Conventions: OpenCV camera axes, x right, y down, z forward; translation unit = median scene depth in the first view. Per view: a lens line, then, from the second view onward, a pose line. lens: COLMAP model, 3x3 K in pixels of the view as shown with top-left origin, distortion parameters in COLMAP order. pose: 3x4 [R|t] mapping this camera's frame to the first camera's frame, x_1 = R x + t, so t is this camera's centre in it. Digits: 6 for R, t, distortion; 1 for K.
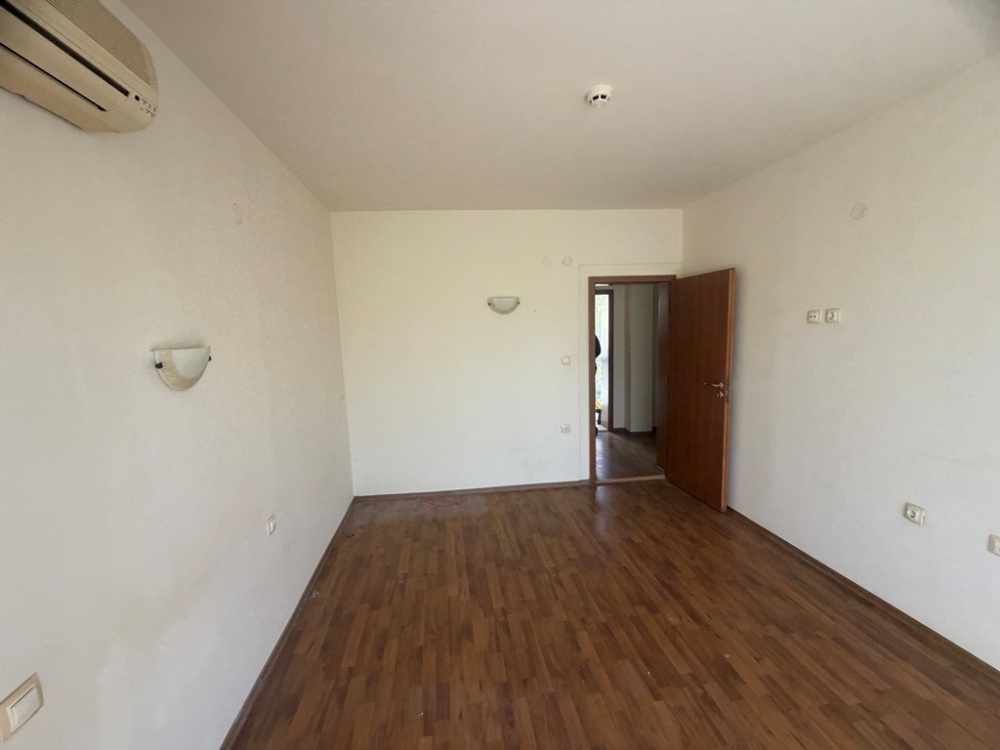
lens RADIAL K [[395.4, 0, 497.7], [0, 395.4, 373.3], [0, 0, 1]] dist [-0.002169, -0.000548]
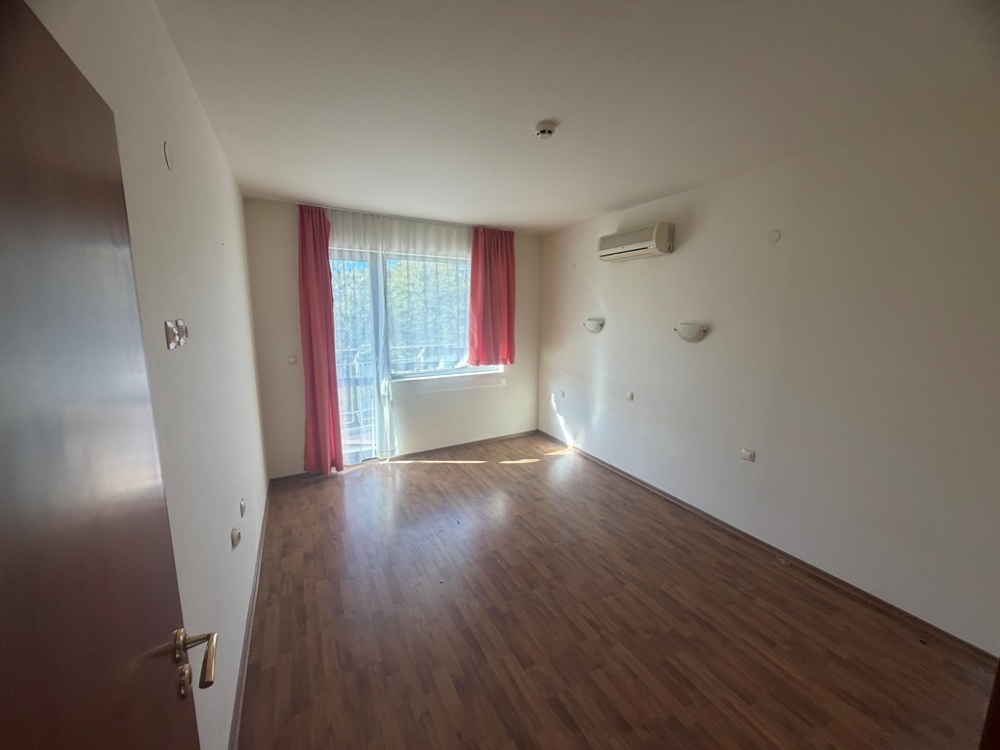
lens RADIAL K [[395.4, 0, 497.7], [0, 395.4, 373.3], [0, 0, 1]] dist [-0.002169, -0.000548]
pose [[-0.944899, 0.076307, -0.318343, 0.624084], [-0.016807, 0.959863, 0.279964, -0.247602], [0.326929, 0.269888, -0.905692, 1.672800]]
